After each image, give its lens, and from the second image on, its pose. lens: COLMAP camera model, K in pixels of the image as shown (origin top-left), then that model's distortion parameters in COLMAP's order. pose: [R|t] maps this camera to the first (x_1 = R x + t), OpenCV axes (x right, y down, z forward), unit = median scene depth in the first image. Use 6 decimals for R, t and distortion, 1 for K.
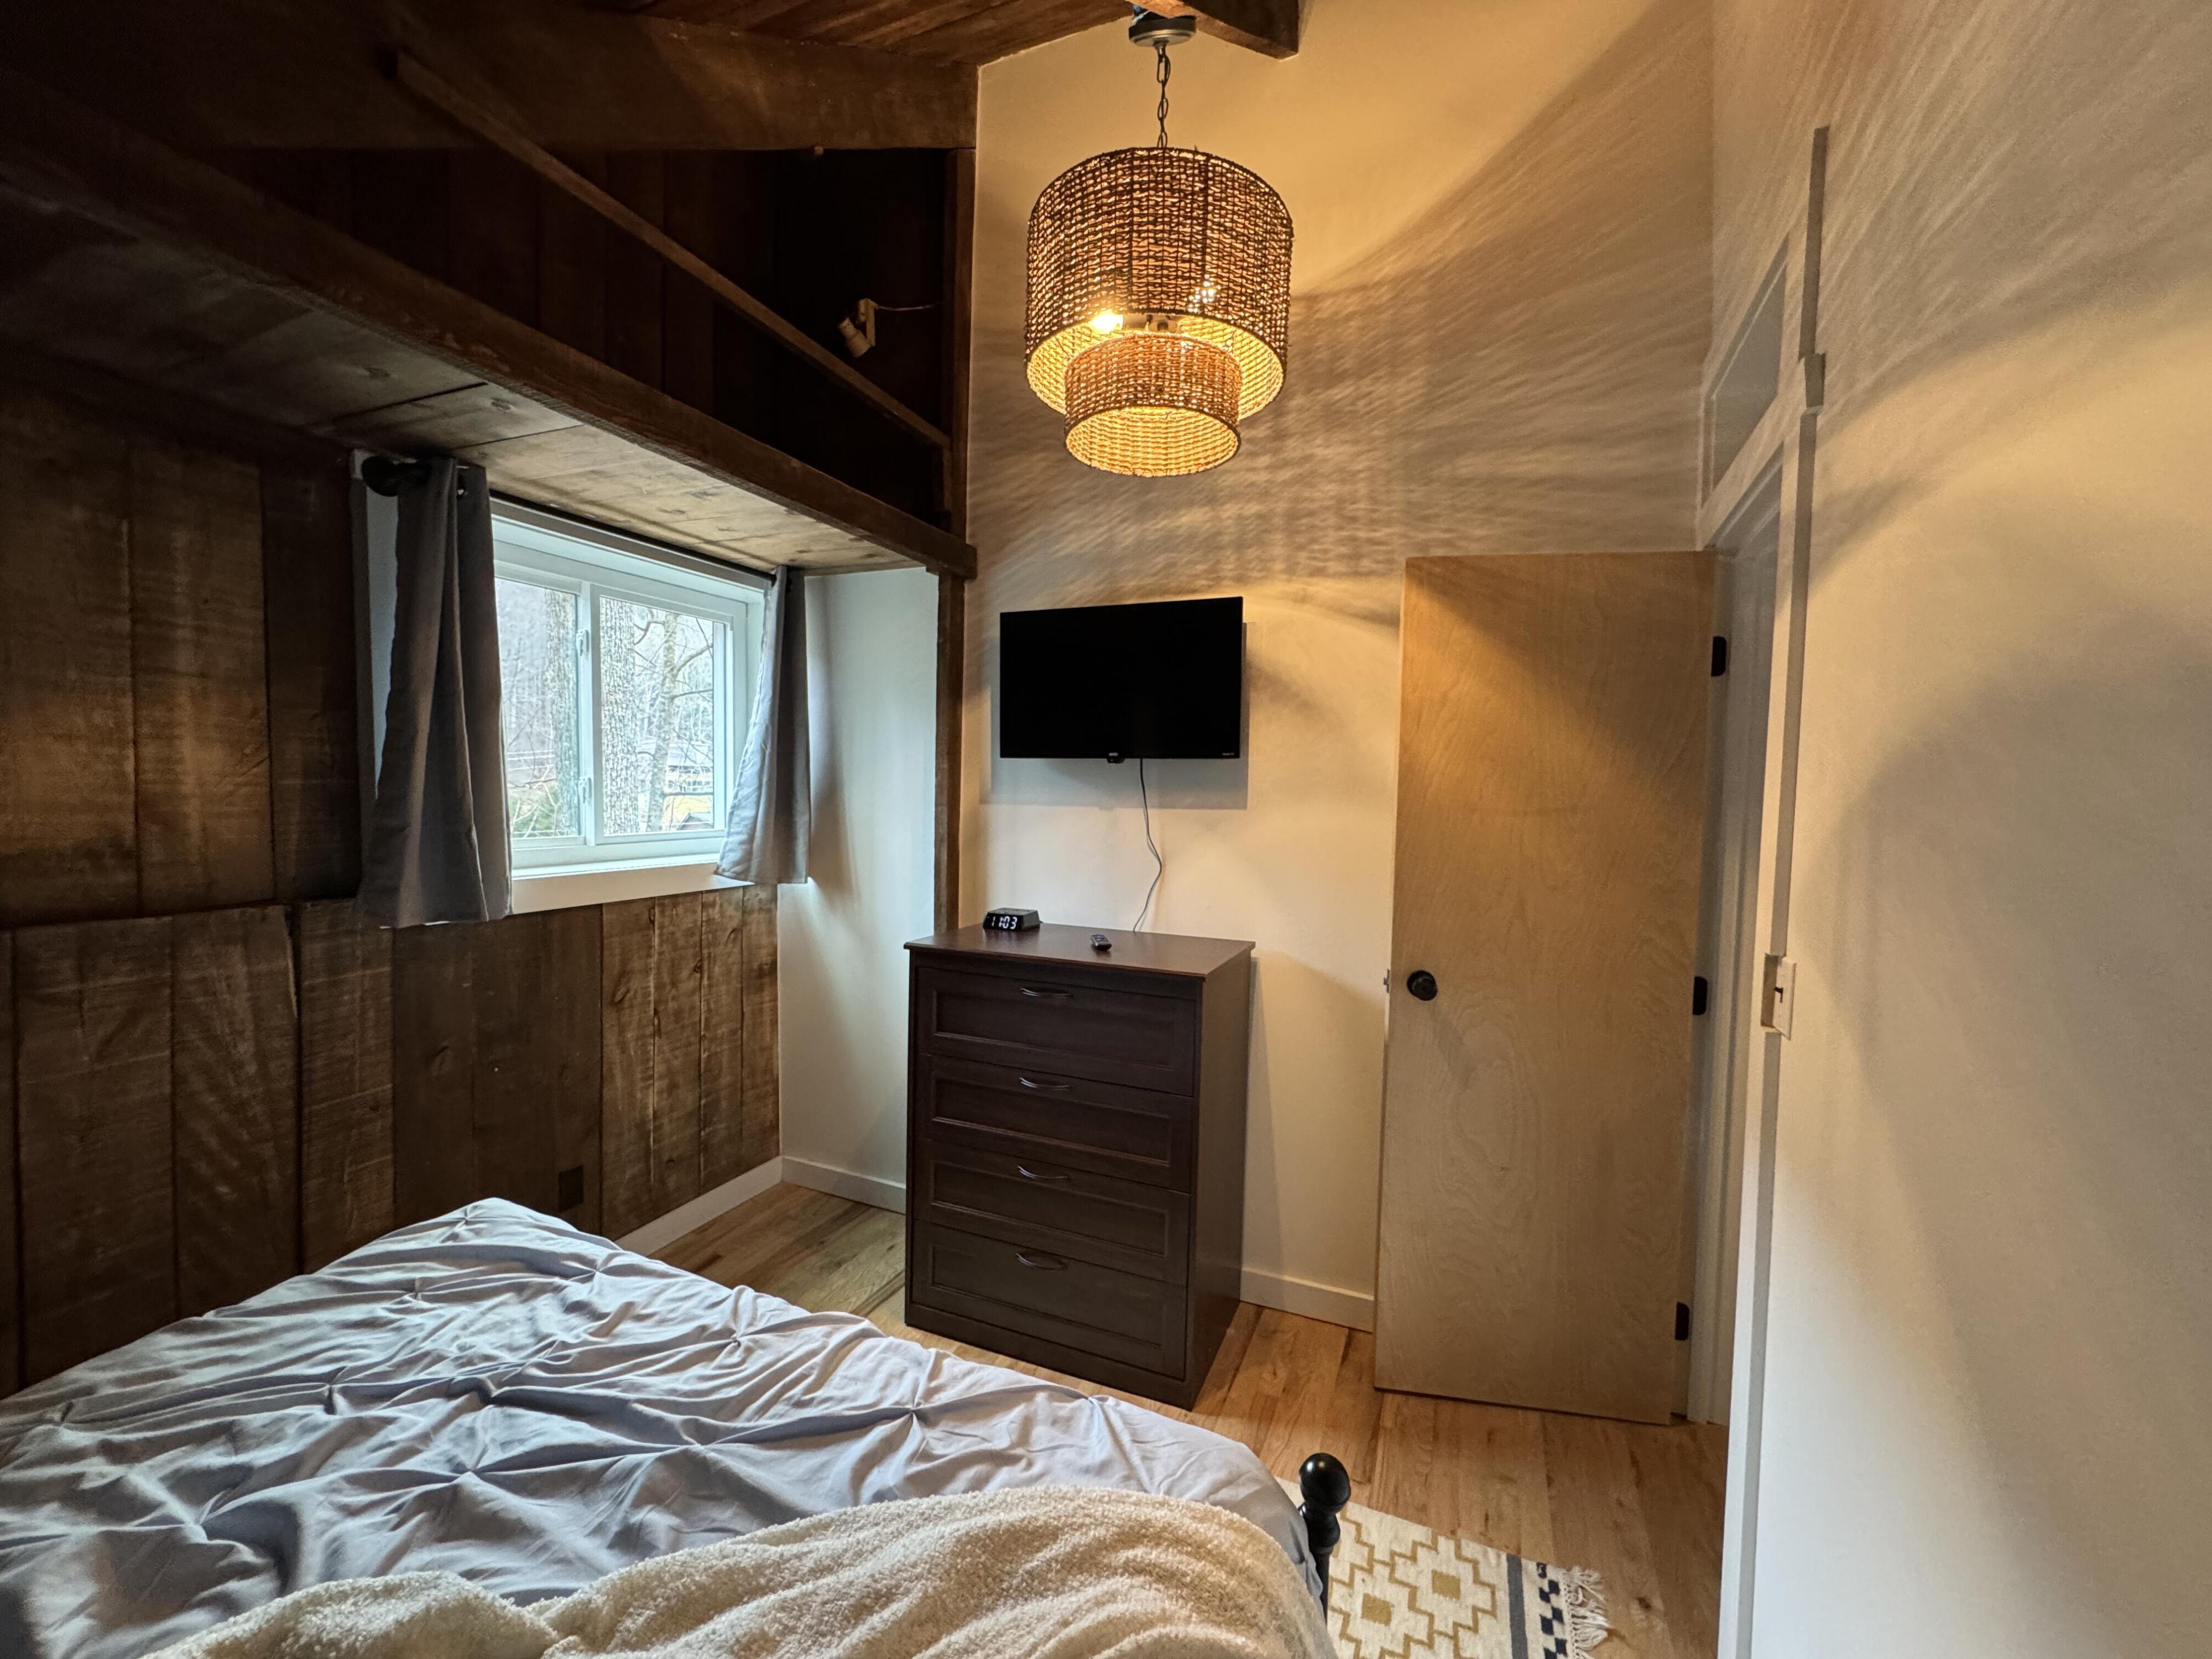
lens RADIAL K [[876.3, 0, 1112.1], [0, 876.3, 832.0], [0, 0, 1]] dist [-0.001947, 0.000799]
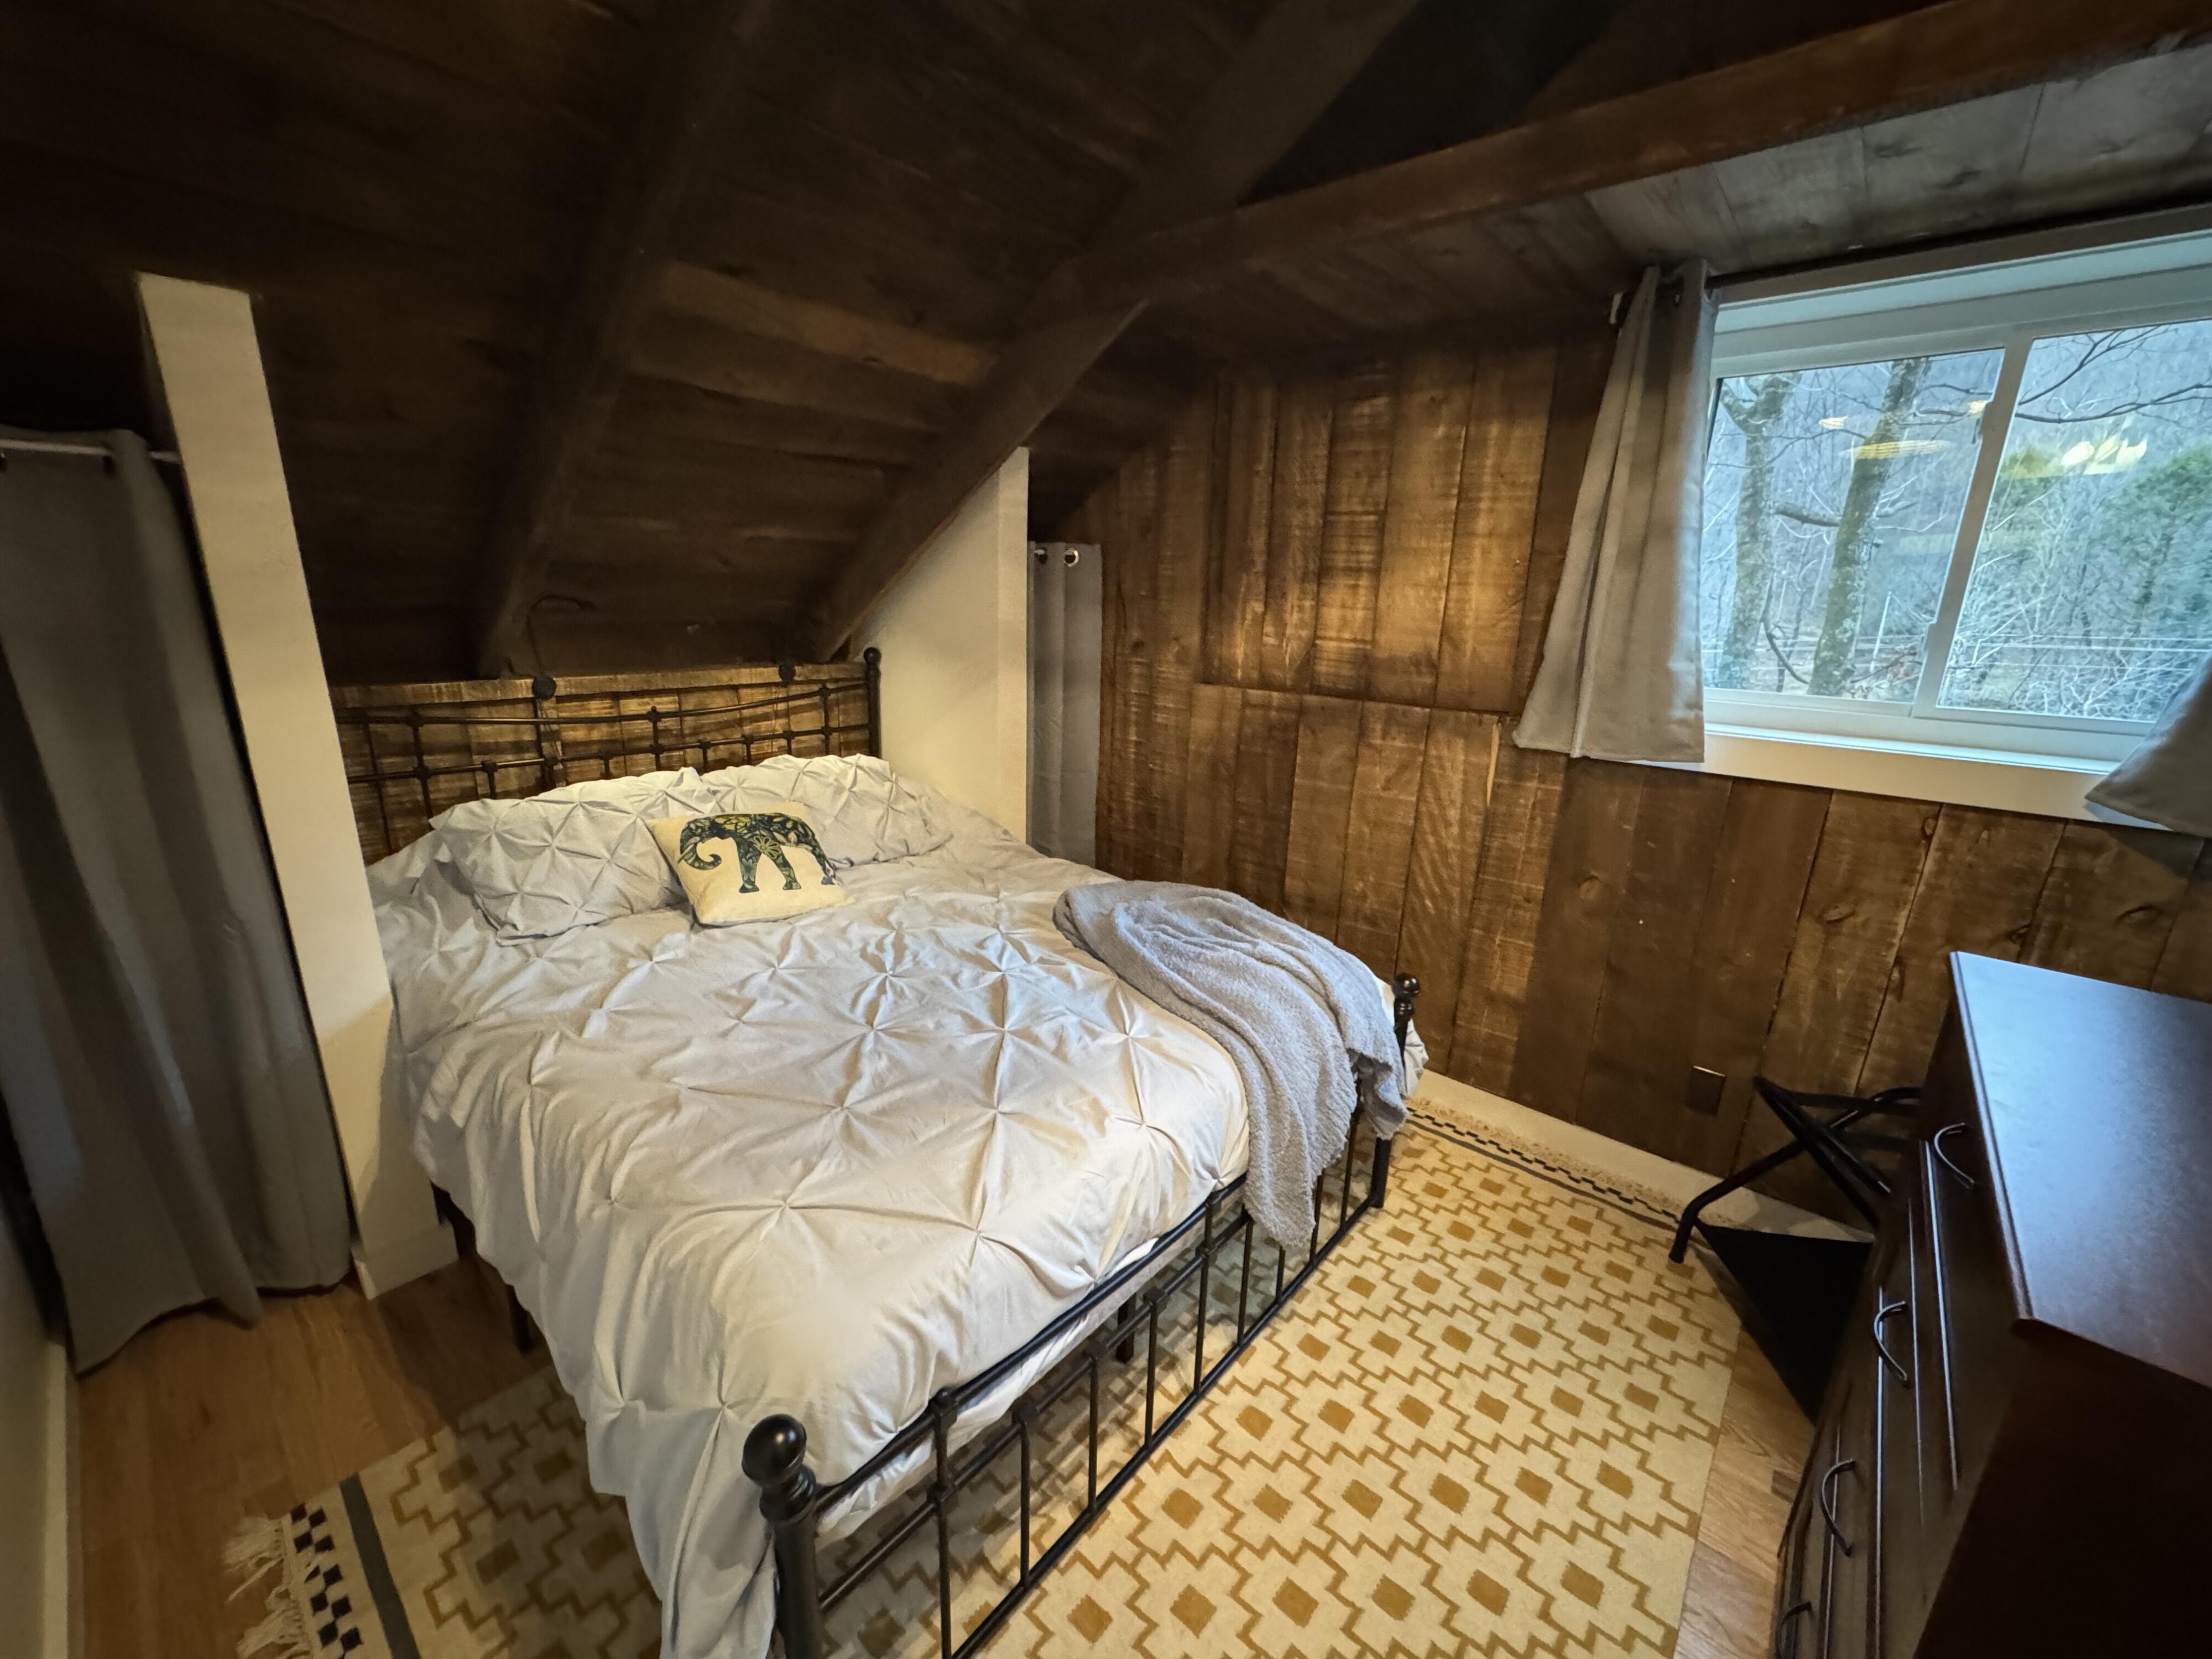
lens RADIAL K [[876.3, 0, 1106.3], [0, 876.3, 826.7], [0, 0, 1]] dist [-0.001947, 0.000799]
pose [[-0.301769, 0.214422, -0.928956, 0.485089], [-0.088620, 0.963853, 0.251265, -0.033738], [0.949253, 0.158148, -0.271859, 0.889406]]
